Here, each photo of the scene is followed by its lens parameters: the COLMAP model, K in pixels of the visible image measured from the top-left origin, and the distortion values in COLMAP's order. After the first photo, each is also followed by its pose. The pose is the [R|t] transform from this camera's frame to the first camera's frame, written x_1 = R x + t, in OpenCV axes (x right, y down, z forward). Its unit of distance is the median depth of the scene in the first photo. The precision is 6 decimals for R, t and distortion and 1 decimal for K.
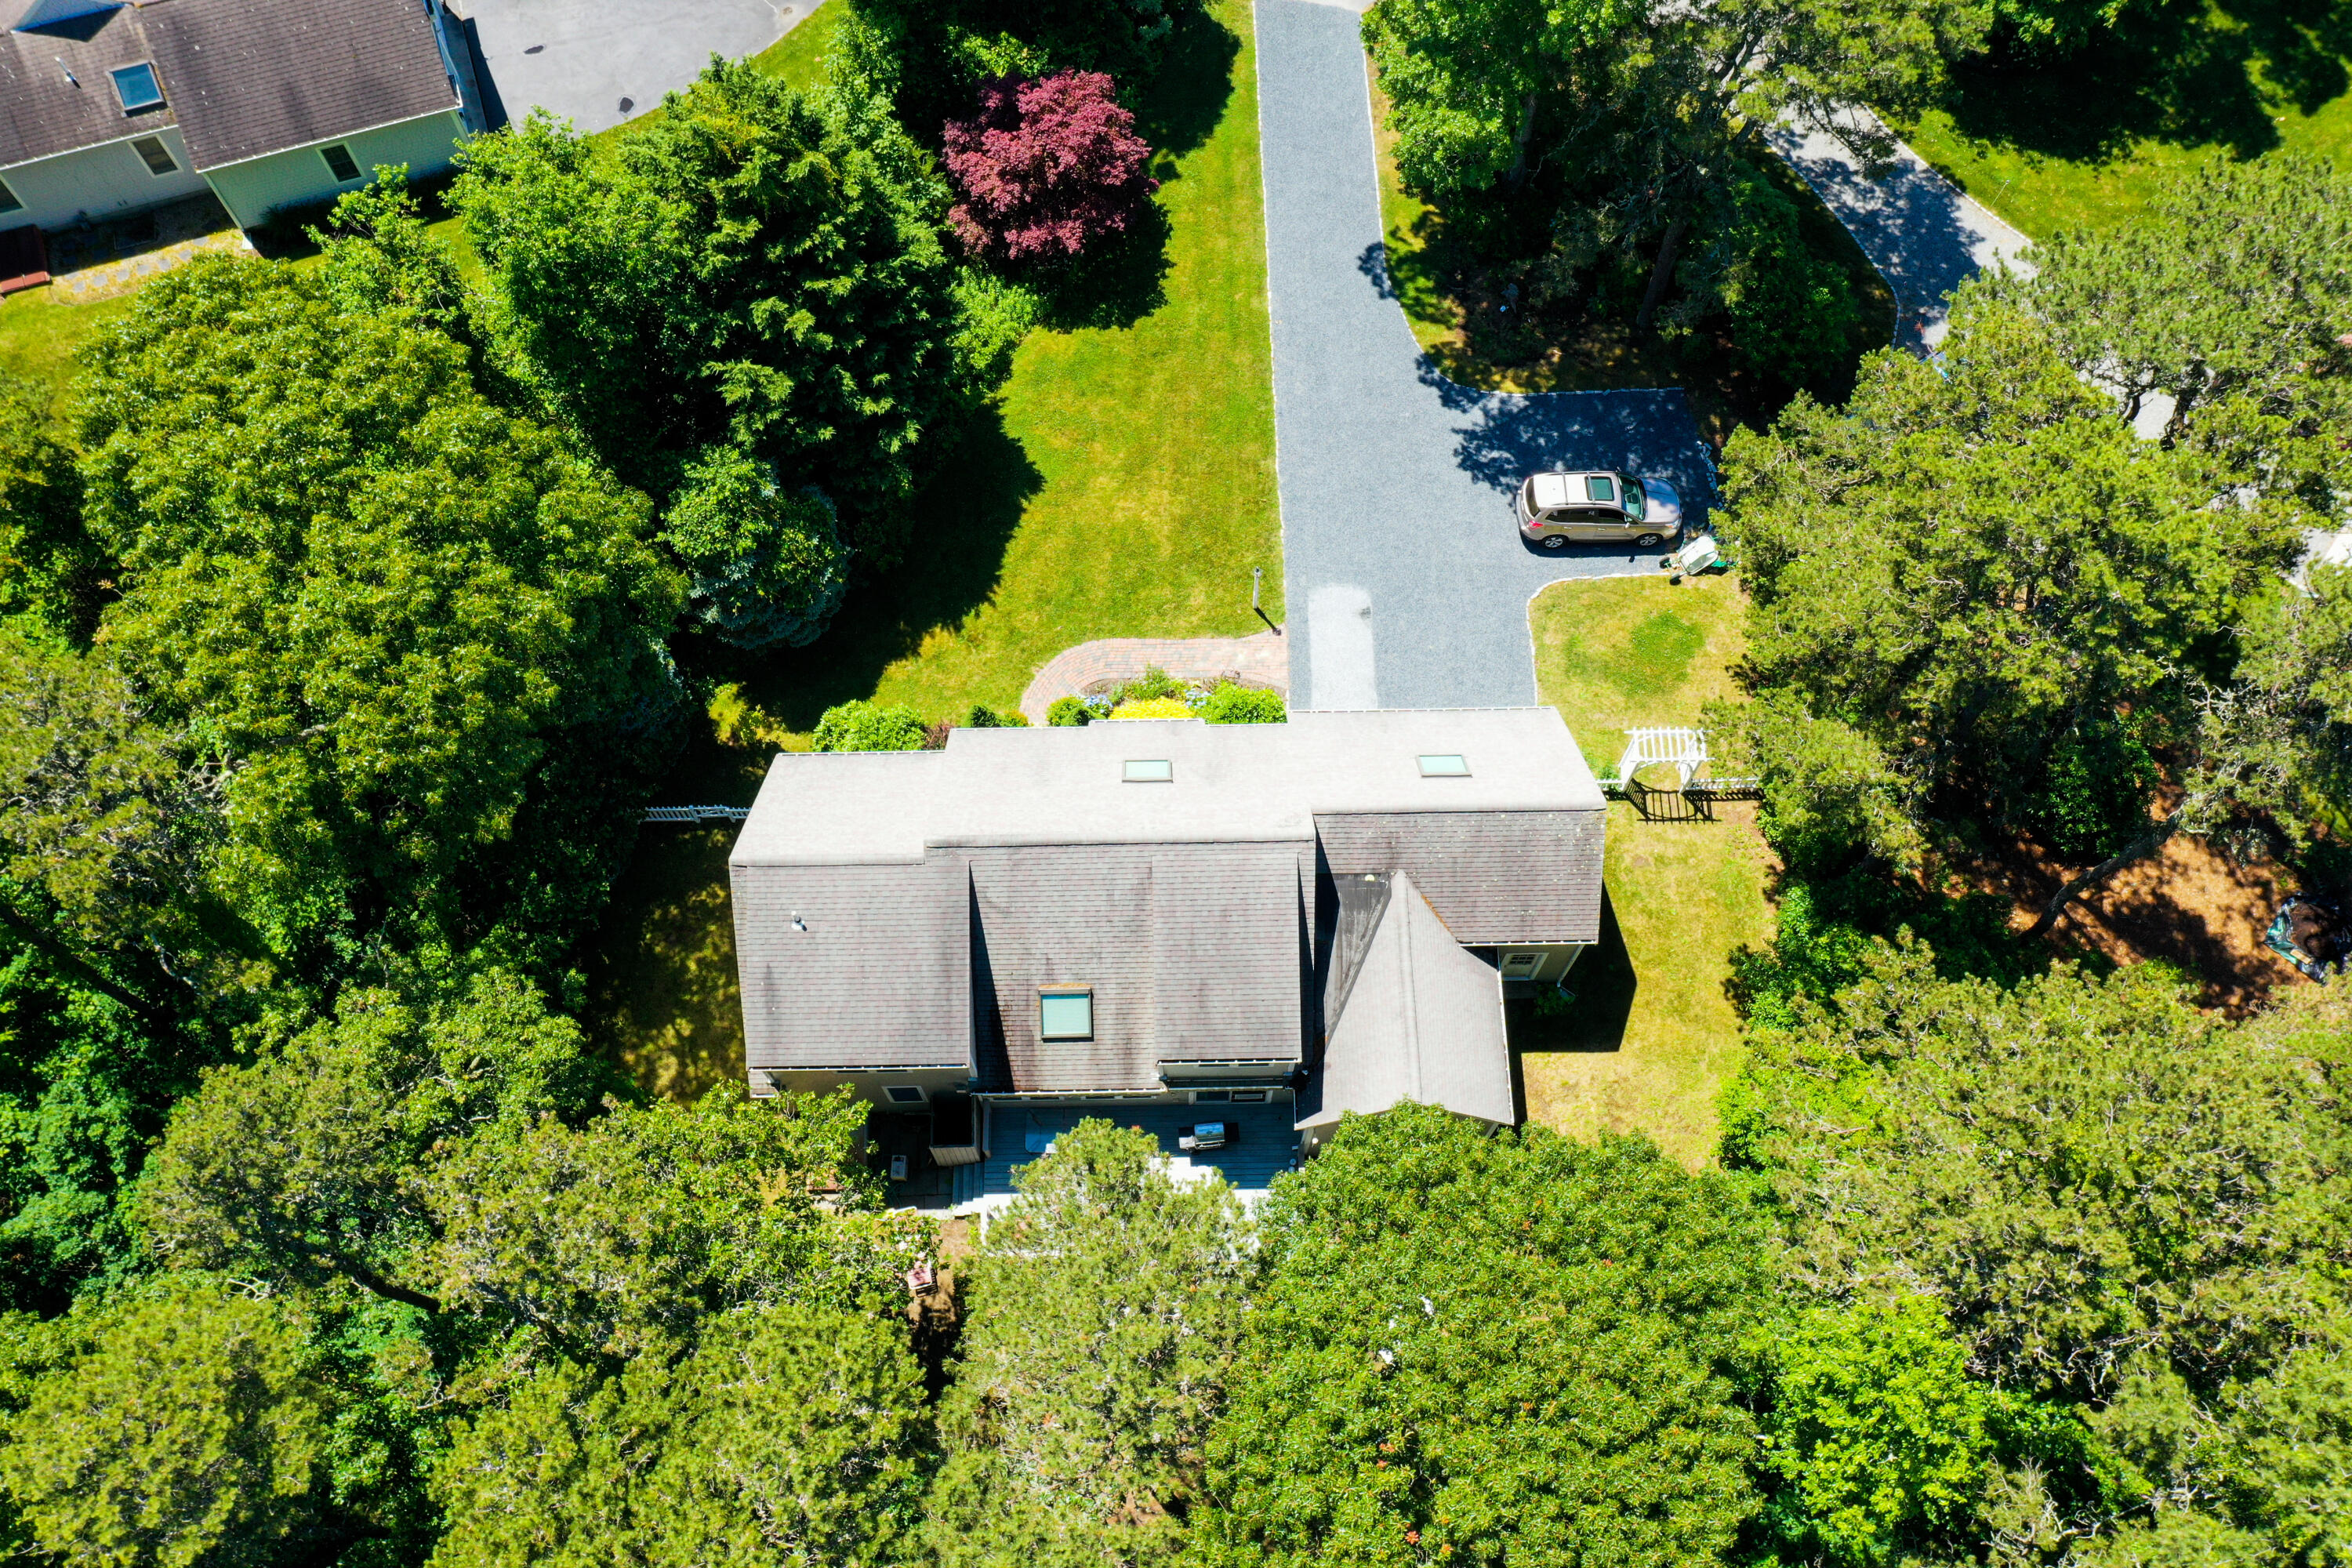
lens RADIAL K [[1888.5, 0, 1176.0], [0, 1888.5, 784.0], [0, 0, 1]] dist [-0.026729, 0.015770]
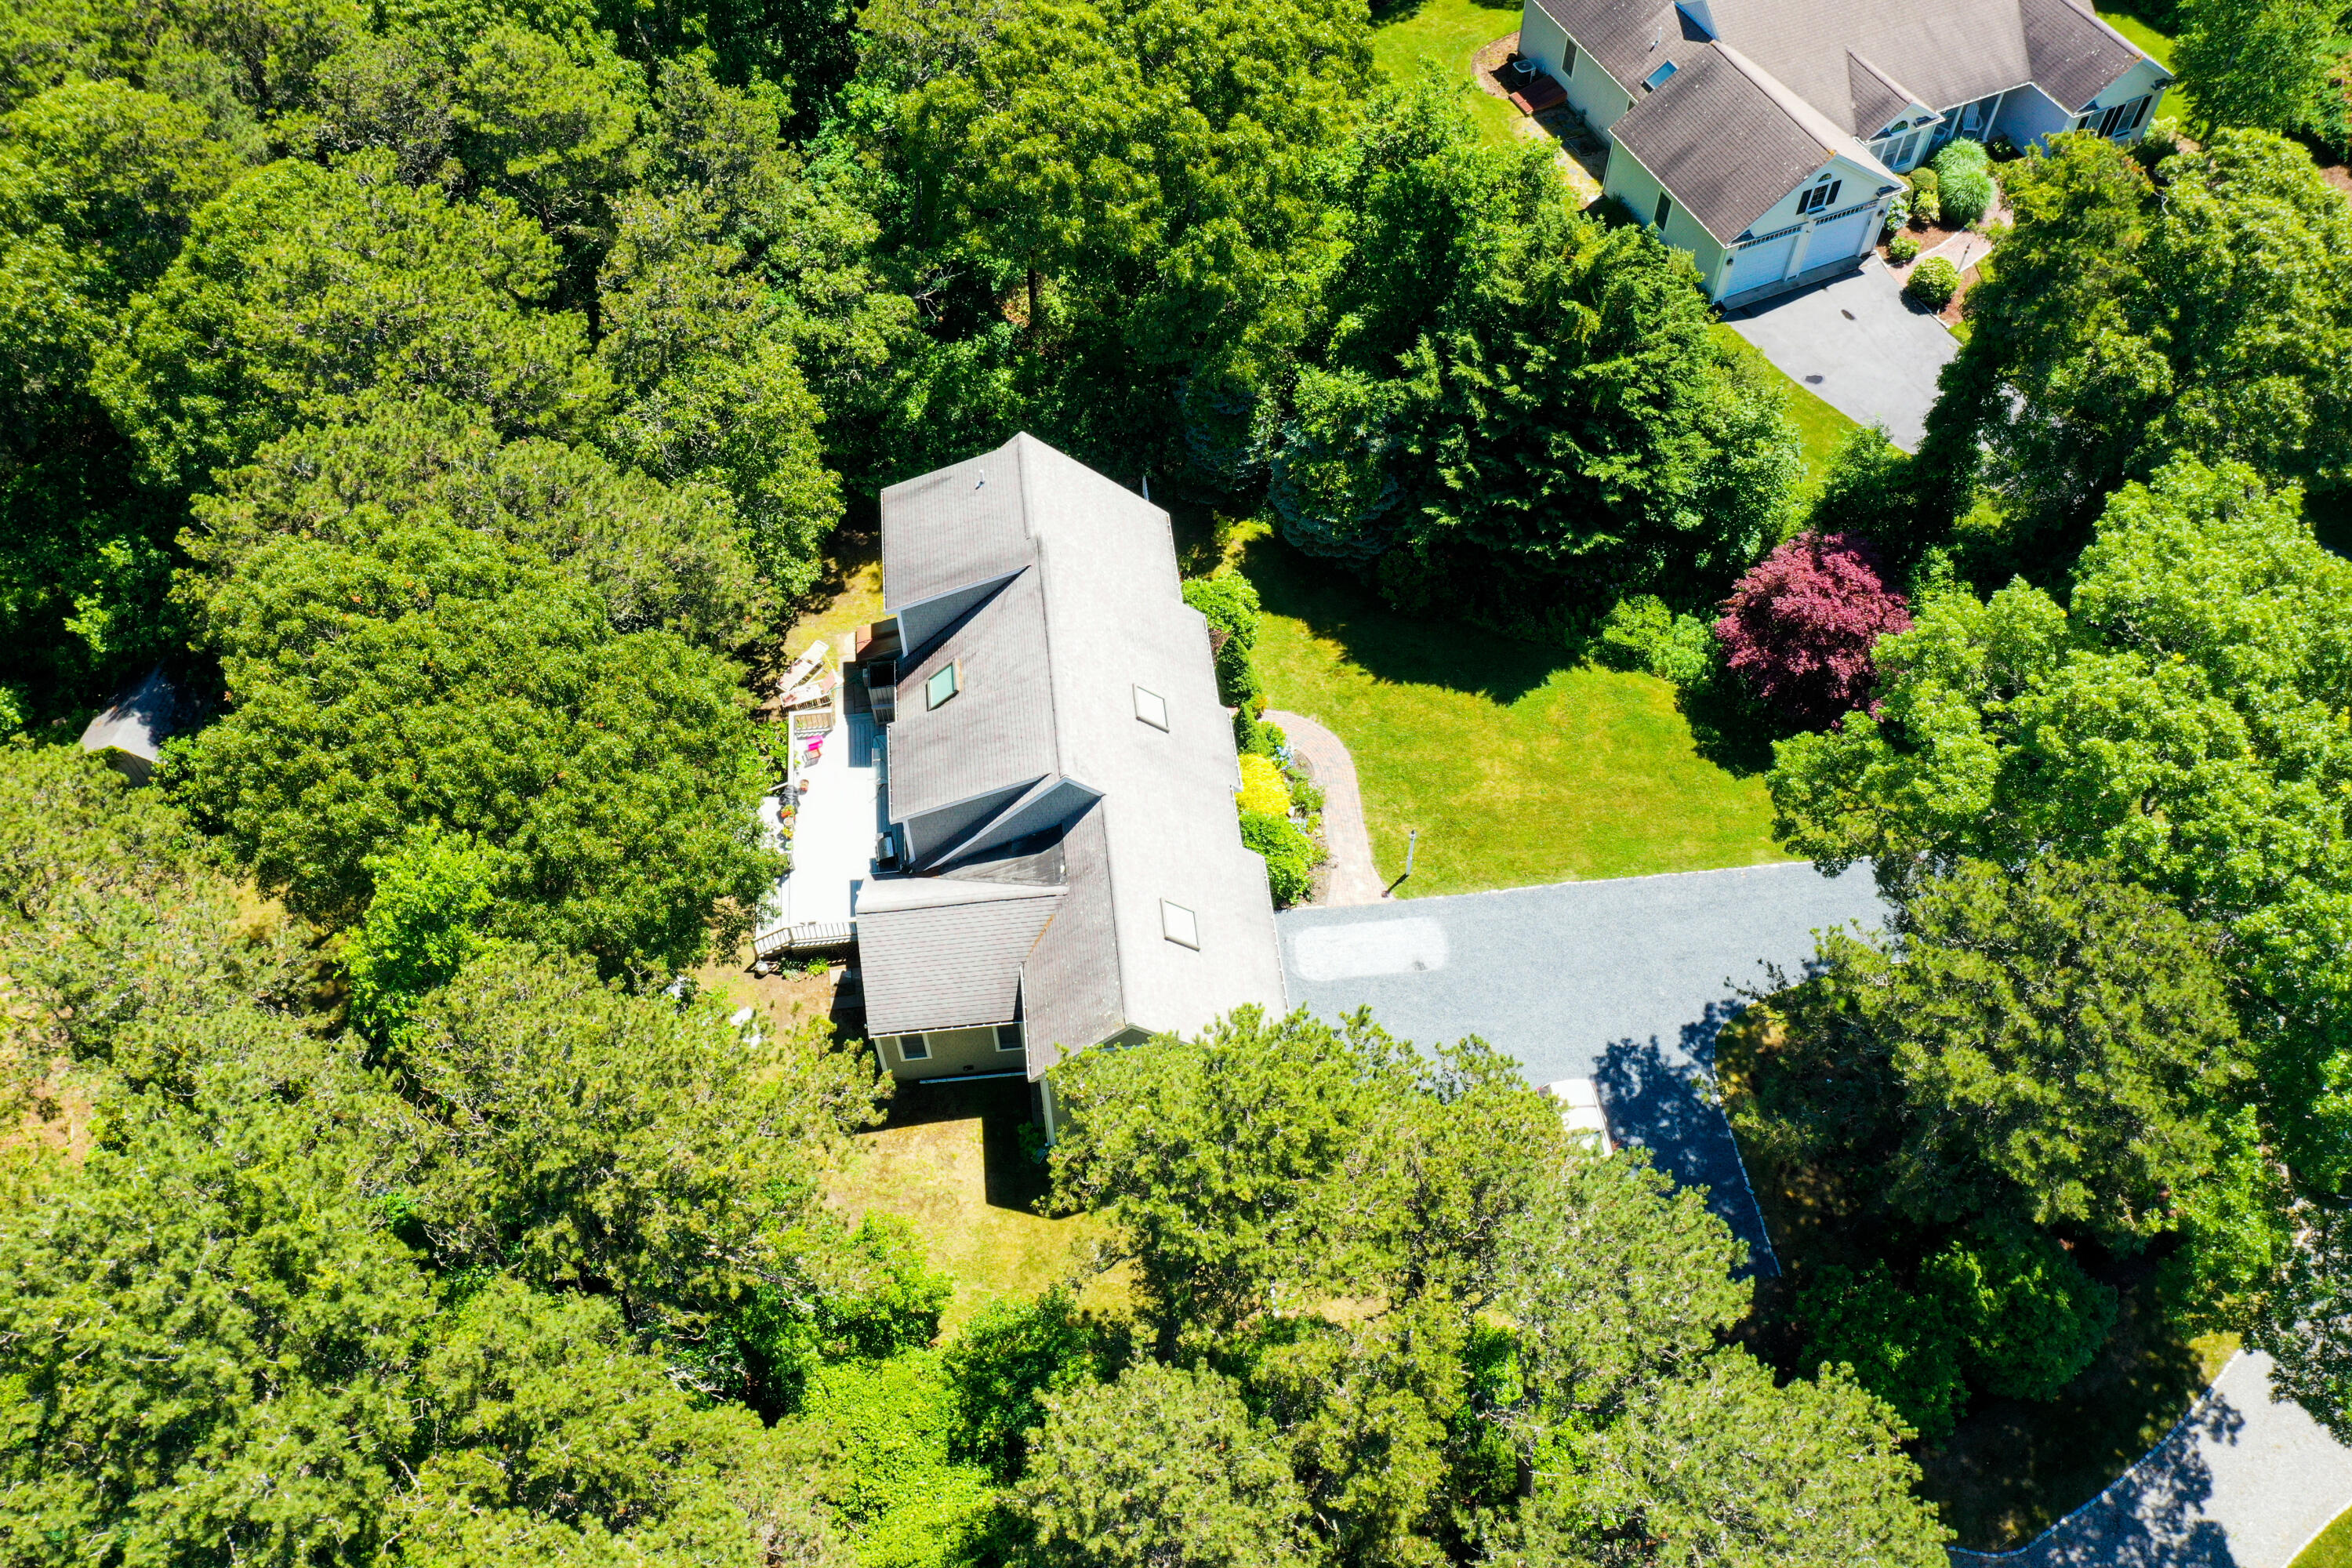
lens RADIAL K [[1888.5, 0, 1176.0], [0, 1888.5, 784.0], [0, 0, 1]] dist [-0.026729, 0.015770]
pose [[0.084770, 0.795865, -0.599511, 0.594655], [-0.909357, 0.307735, 0.279944, -0.274171], [0.407288, 0.521439, 0.749812, 0.128796]]
